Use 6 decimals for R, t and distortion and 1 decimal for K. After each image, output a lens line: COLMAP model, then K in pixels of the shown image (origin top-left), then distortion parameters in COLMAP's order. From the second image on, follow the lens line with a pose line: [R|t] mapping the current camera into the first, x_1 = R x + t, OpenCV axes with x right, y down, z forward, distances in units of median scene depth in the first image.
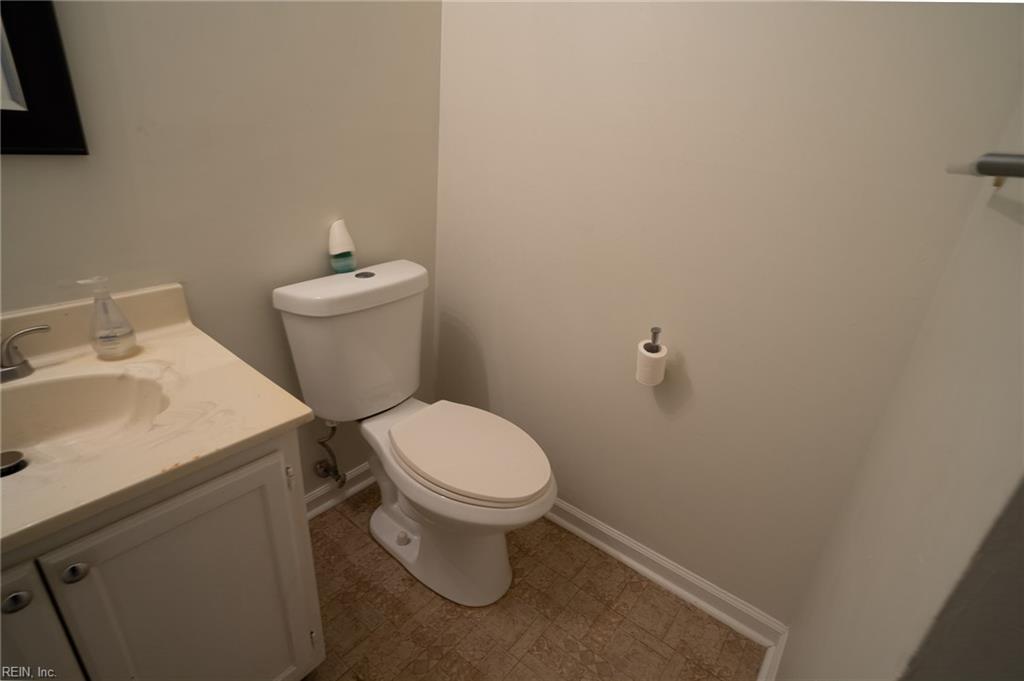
lens RADIAL K [[505.9, 0, 512.0], [0, 505.9, 340.5], [0, 0, 1]] dist [-0.072209, 0.036153]
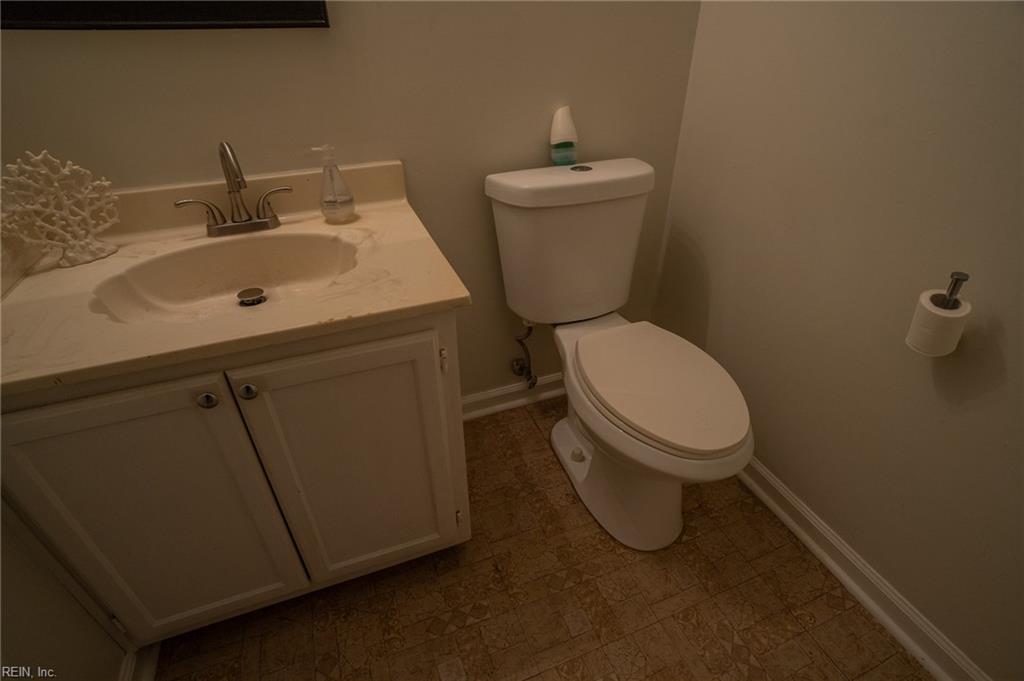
lens RADIAL K [[505.9, 0, 512.0], [0, 505.9, 340.5], [0, 0, 1]] dist [-0.072209, 0.036153]
pose [[0.866455, 0.208186, -0.453777, 0.077678], [-0.138036, 0.973374, 0.182999, 0.024889], [0.479793, -0.095923, 0.872122, 0.130328]]
